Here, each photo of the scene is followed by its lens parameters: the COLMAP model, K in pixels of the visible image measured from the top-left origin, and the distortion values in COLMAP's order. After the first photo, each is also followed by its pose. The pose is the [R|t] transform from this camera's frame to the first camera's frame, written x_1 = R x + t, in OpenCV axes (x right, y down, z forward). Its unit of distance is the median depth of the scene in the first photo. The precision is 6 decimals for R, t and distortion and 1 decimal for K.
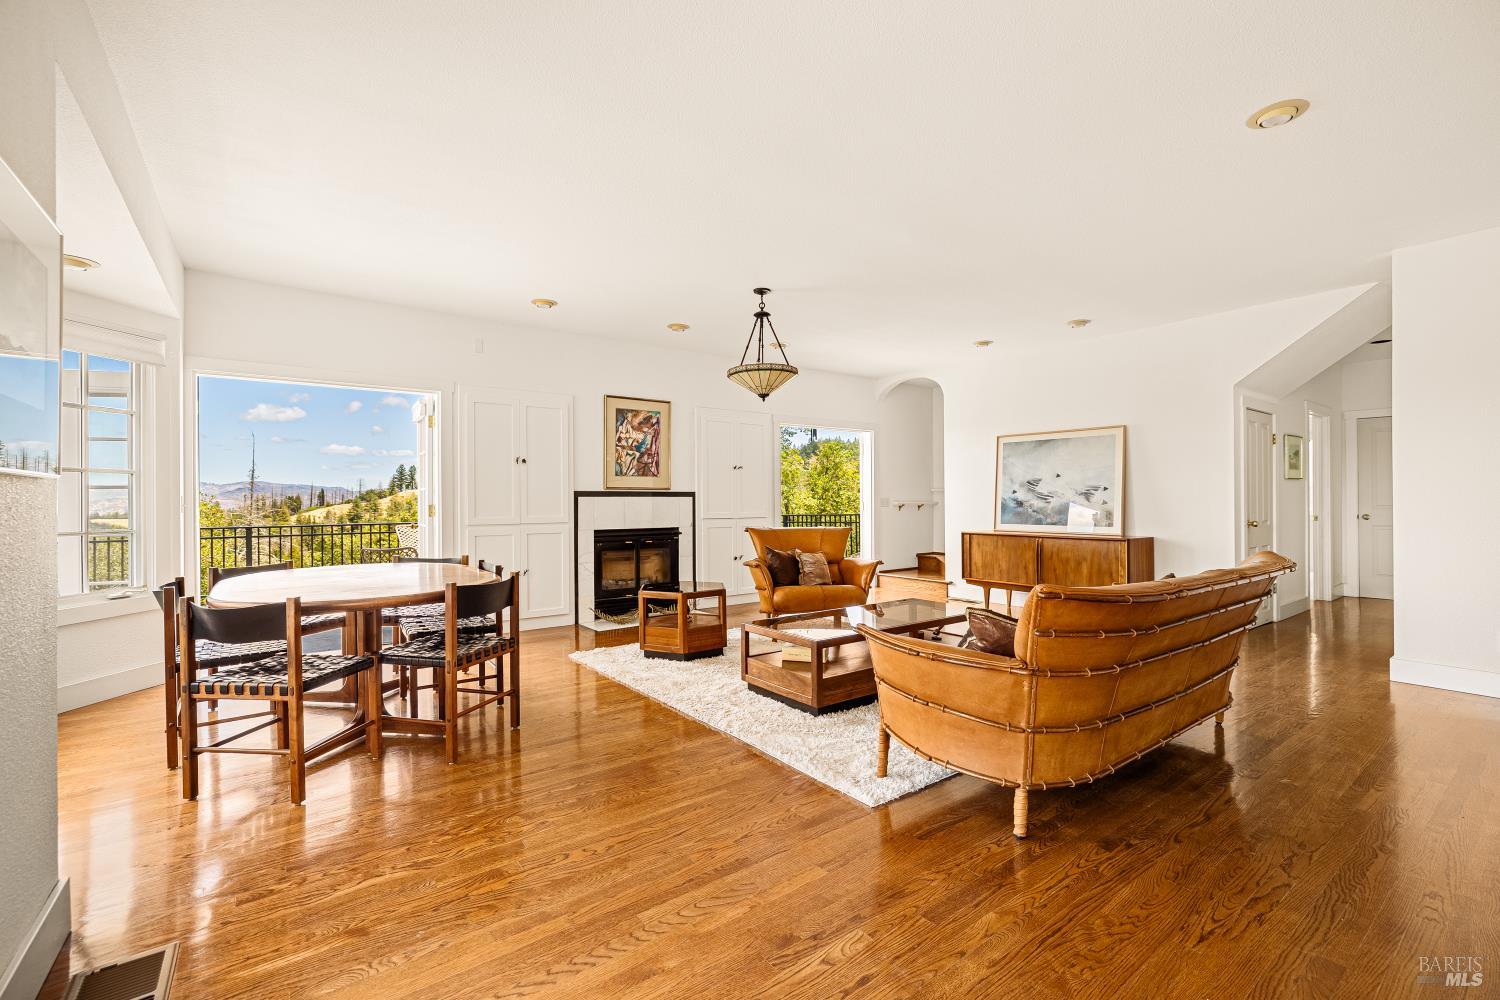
lens RADIAL K [[645.4, 0, 757.3], [0, 645.4, 505.7], [0, 0, 1]] dist [-0.002787, 0.000808]
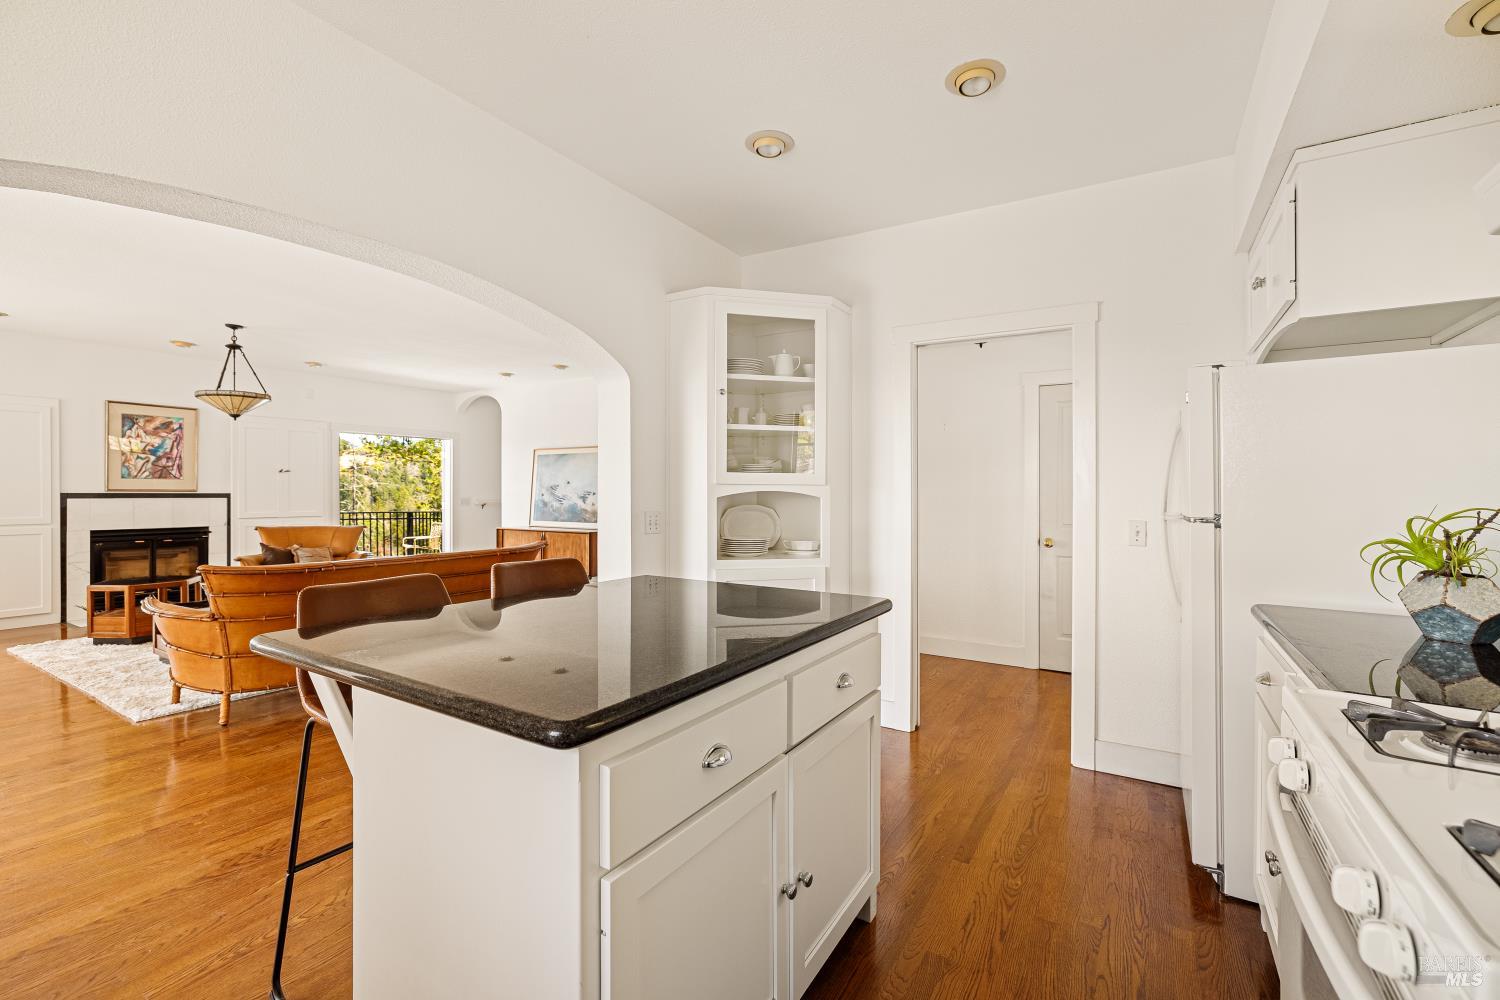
lens RADIAL K [[645.4, 0, 741.5], [0, 645.4, 493.4], [0, 0, 1]] dist [-0.002787, 0.000808]
pose [[0.938787, 0.005998, 0.344446, 0.354910], [-0.003358, 0.999960, -0.008262, -0.016366], [-0.344482, 0.006600, 0.938770, -0.315755]]
